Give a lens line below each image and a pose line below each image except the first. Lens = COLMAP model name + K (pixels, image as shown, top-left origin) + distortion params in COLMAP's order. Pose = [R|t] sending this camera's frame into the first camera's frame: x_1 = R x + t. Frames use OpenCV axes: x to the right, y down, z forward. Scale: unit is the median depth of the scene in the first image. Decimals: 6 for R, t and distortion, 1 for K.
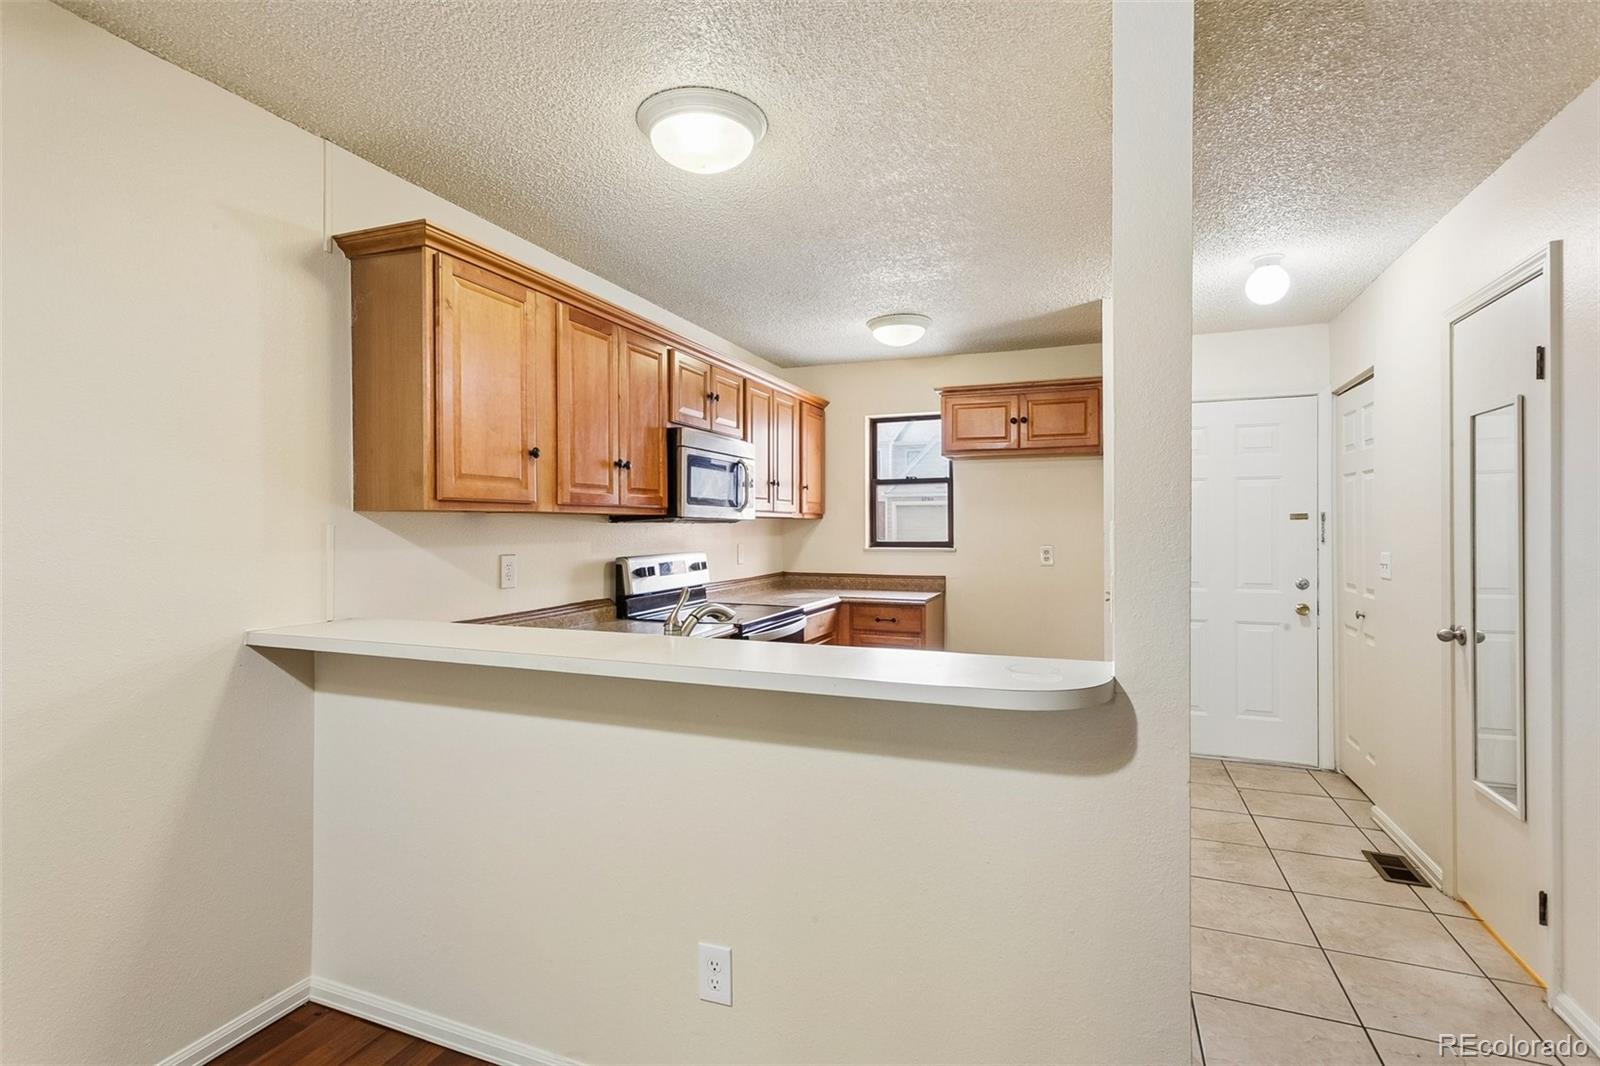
lens RADIAL K [[766.8, 0, 782.0], [0, 766.8, 525.6], [0, 0, 1]] dist [0.003465, 0.000984]
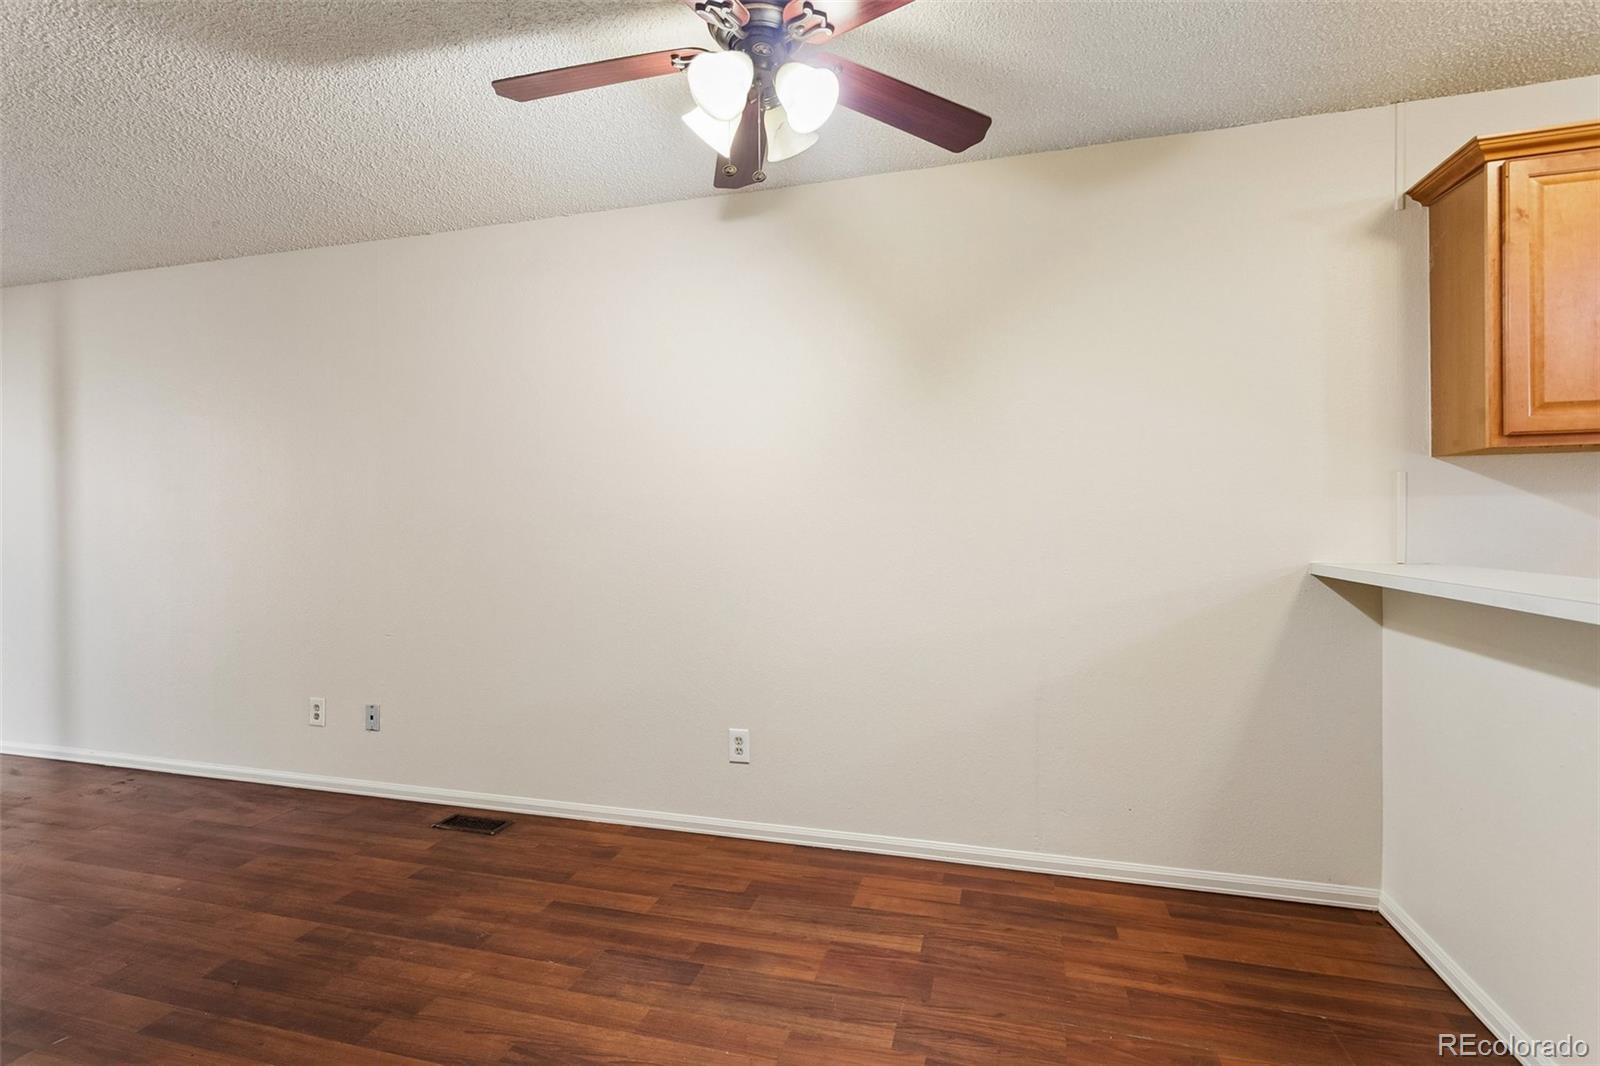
lens RADIAL K [[766.8, 0, 790.5], [0, 766.8, 529.4], [0, 0, 1]] dist [0.003465, 0.000984]
pose [[0.110389, 0.005393, -0.993874, 0.237853], [0.007089, 0.999956, 0.006213, 0.043125], [0.993863, -0.007731, 0.110346, 0.039414]]
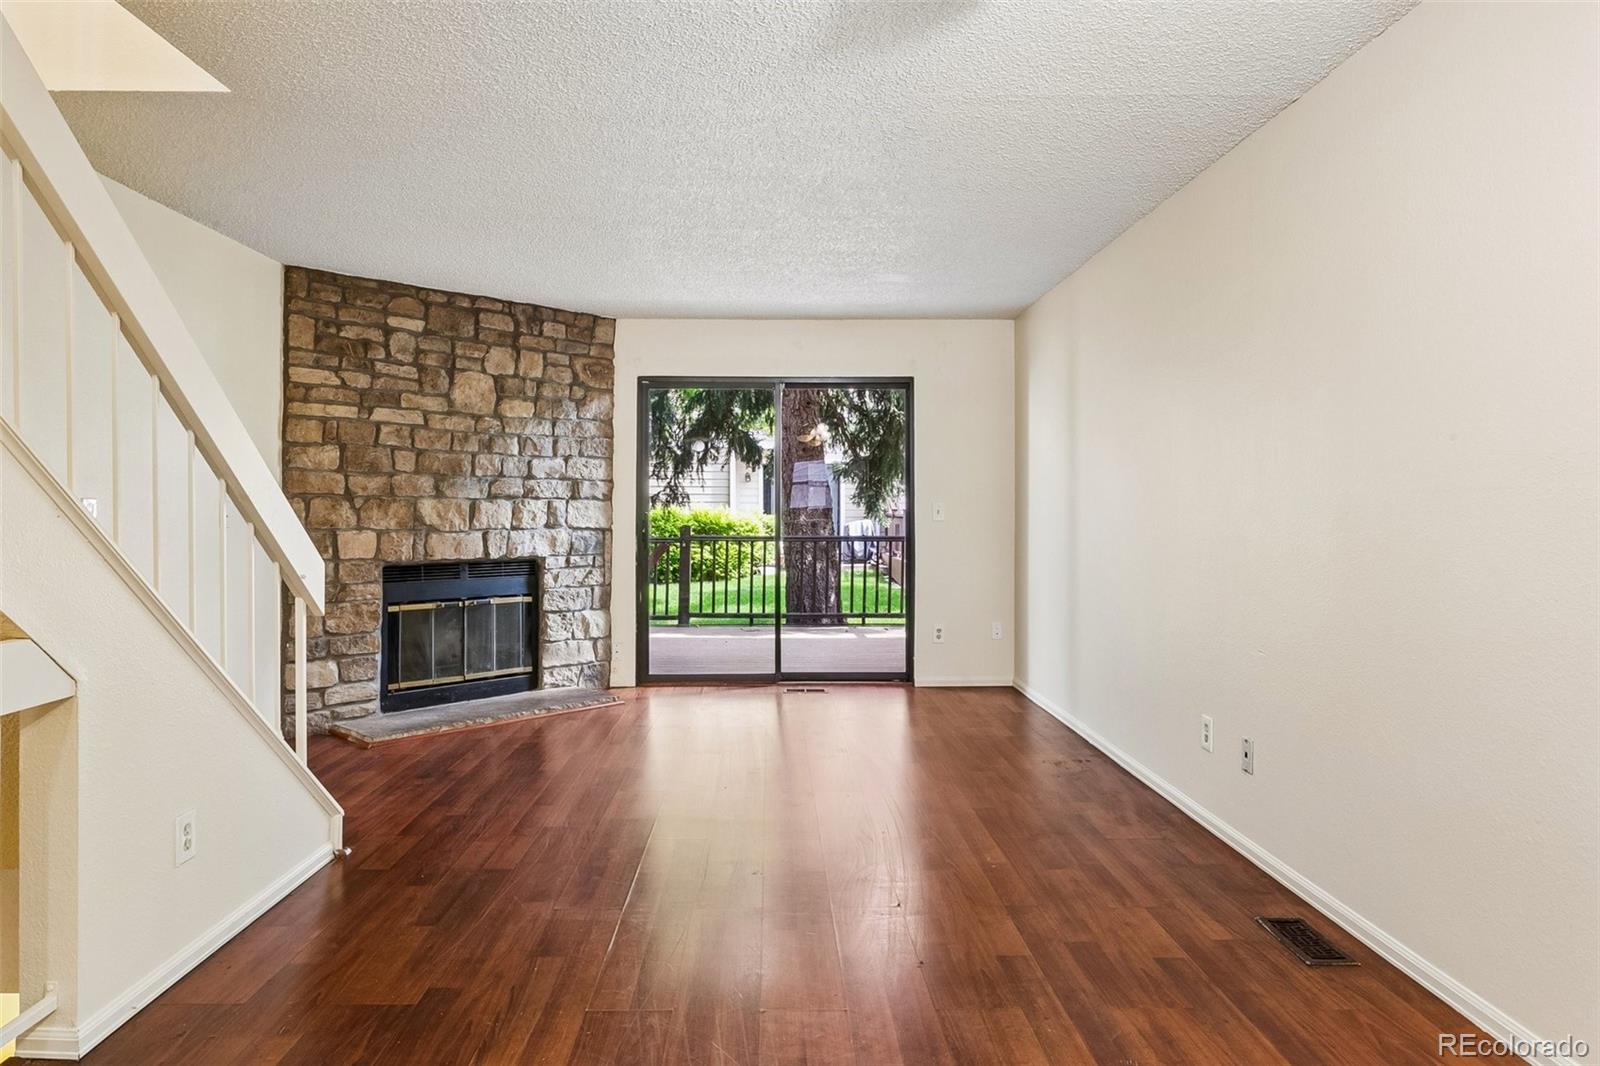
lens RADIAL K [[983.5, 0, 771.8], [0, 983.5, 495.1], [0, 0, 1]] dist [-0.023654, 0.012963]
pose [[-0.924292, -0.004918, -0.381653, -0.000809], [0.001238, 0.999873, -0.015881, 0.044560], [0.381683, -0.015151, -0.924169, 0.337847]]
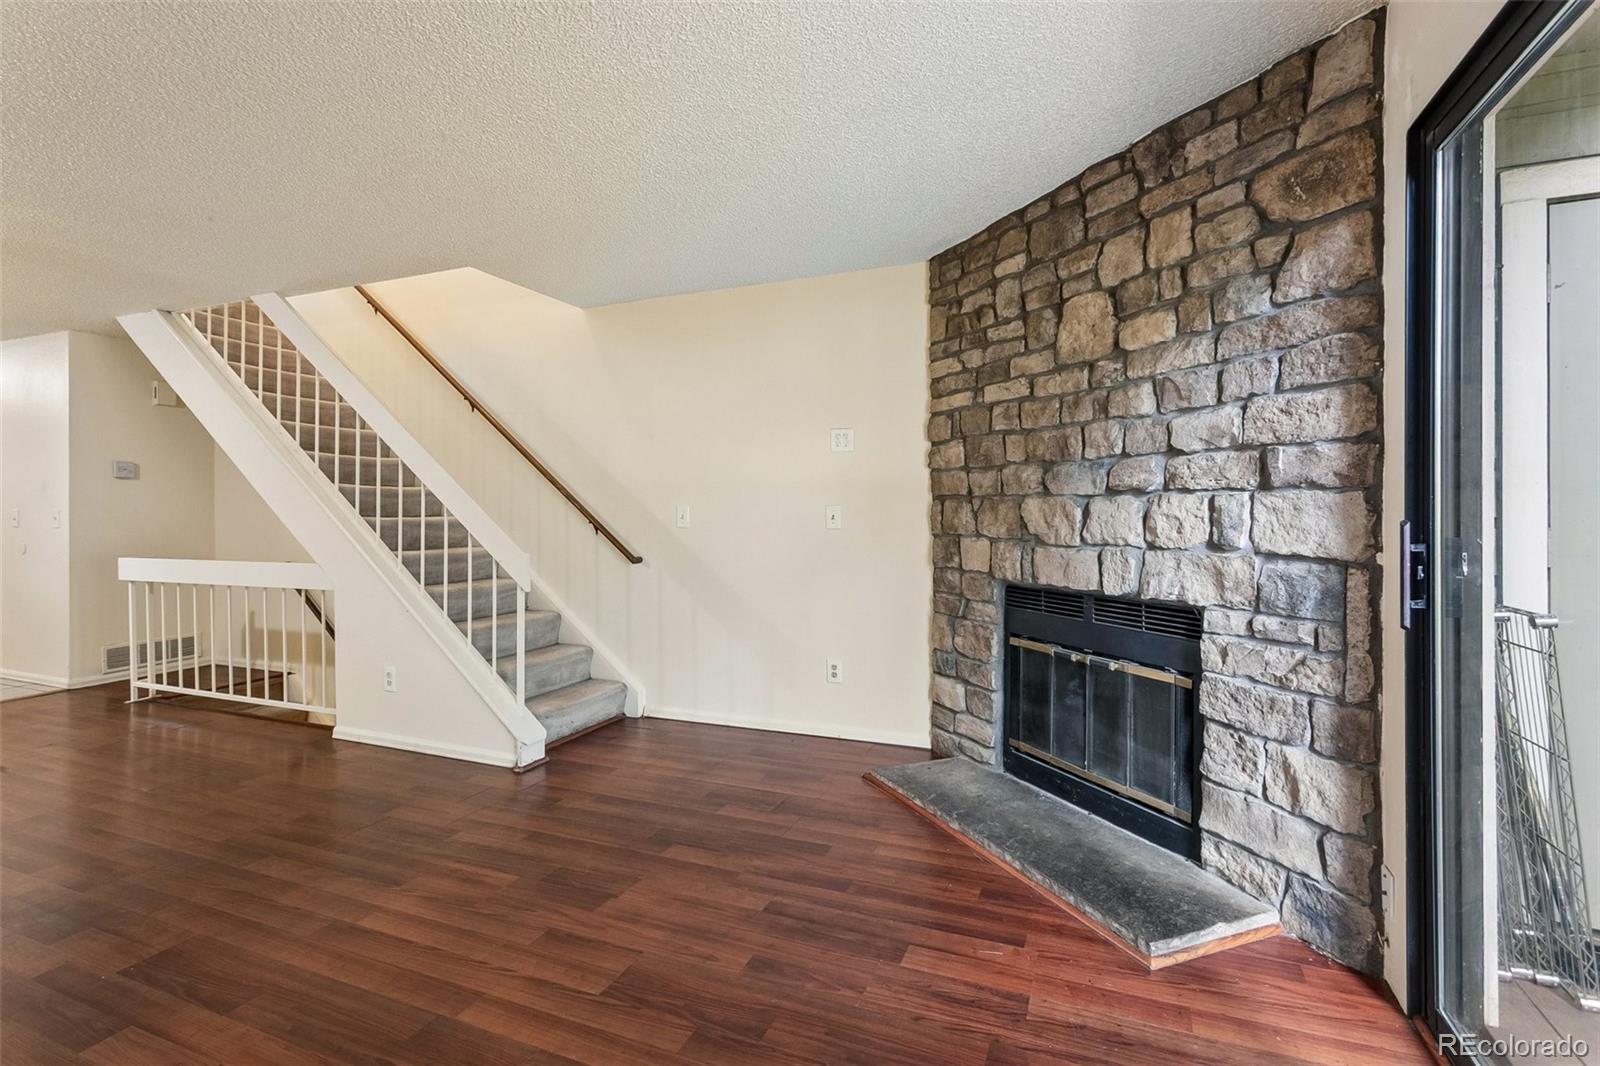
lens RADIAL K [[766.8, 0, 756.9], [0, 766.8, 504.5], [0, 0, 1]] dist [0.003465, 0.000984]
pose [[0.017488, 0.011297, 0.999783, -1.034884], [0.000534, 0.999936, -0.011308, 0.042458], [-0.999847, 0.000732, 0.017481, -1.112036]]
